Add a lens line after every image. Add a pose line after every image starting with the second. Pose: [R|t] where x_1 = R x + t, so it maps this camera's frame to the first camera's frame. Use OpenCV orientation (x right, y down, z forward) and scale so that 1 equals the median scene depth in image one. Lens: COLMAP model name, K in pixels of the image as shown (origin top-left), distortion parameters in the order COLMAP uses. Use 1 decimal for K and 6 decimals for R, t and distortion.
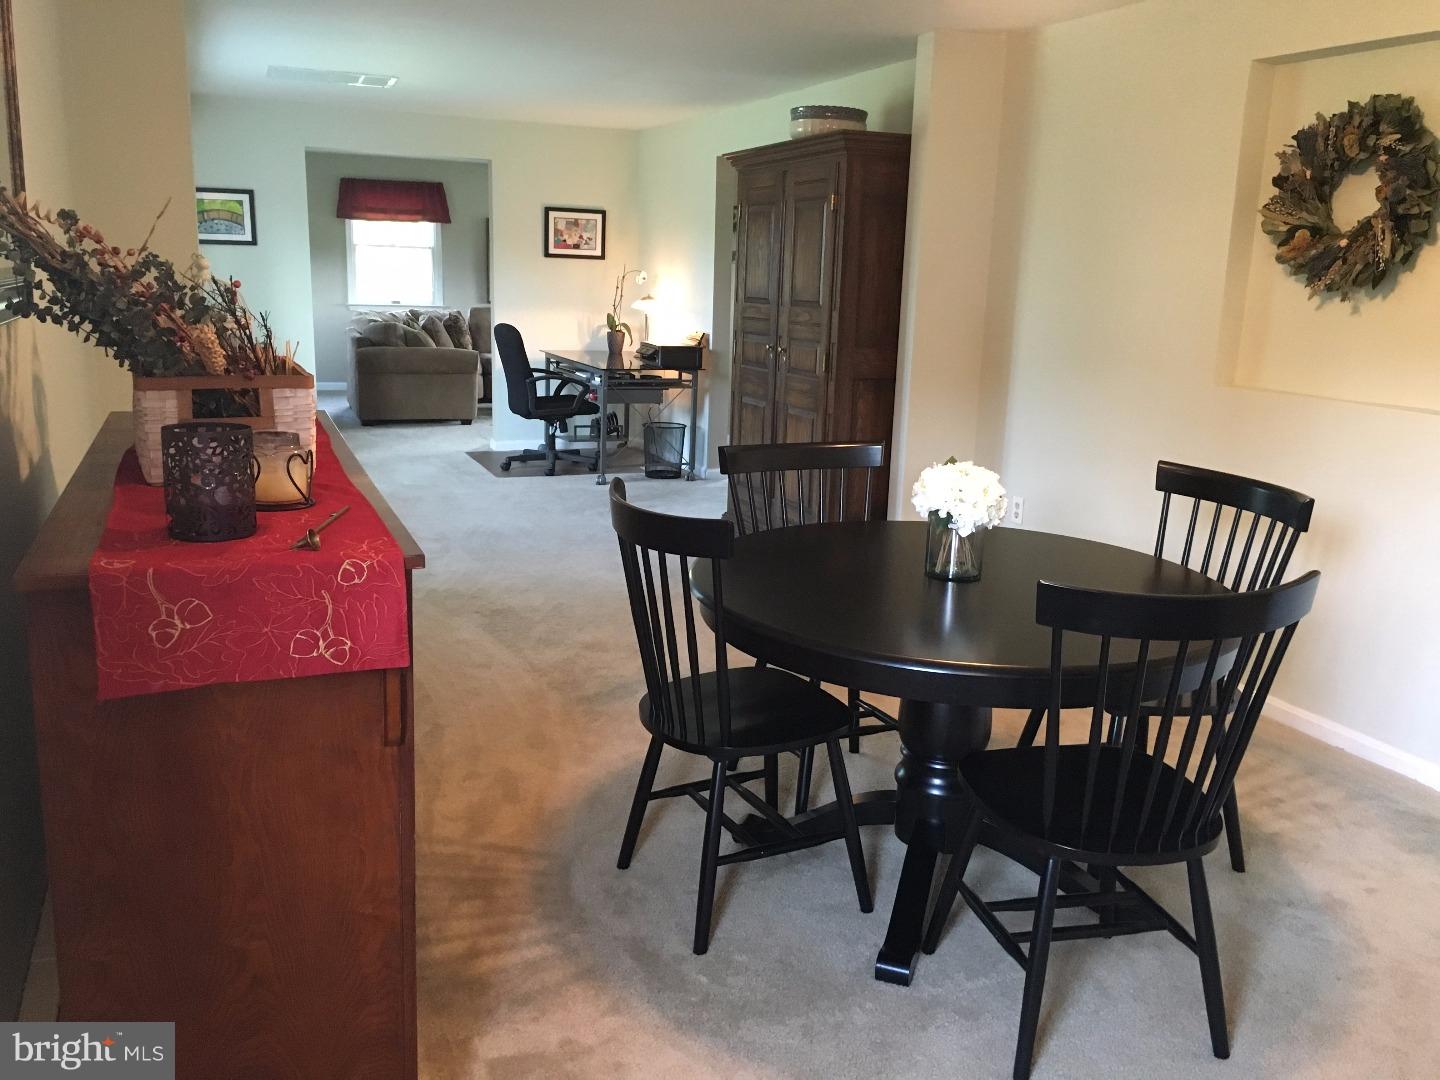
lens RADIAL K [[1240.4, 0, 720.0], [0, 1240.4, 540.0], [0, 0, 1]] dist [0.035490, 0.000128]
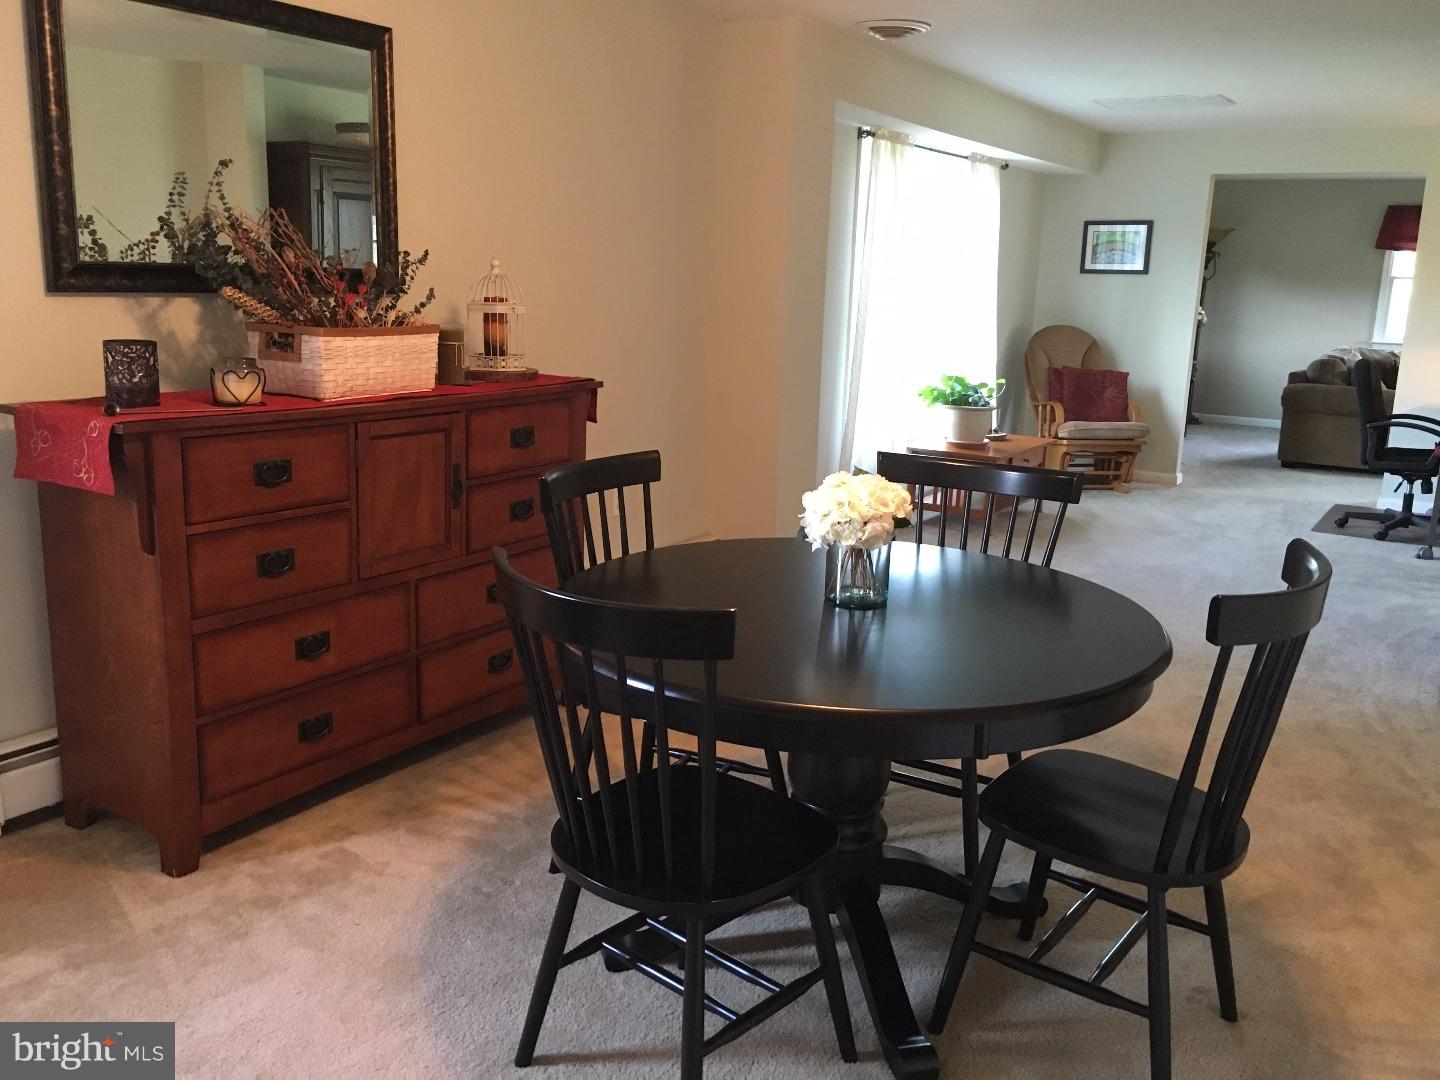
lens RADIAL K [[1240.4, 0, 720.0], [0, 1240.4, 540.0], [0, 0, 1]] dist [0.035490, 0.000128]
pose [[0.581931, 0.170367, -0.795193, 0.890620], [-0.197010, 0.978217, 0.065405, -0.059987], [0.789014, 0.118600, 0.602819, 0.405503]]
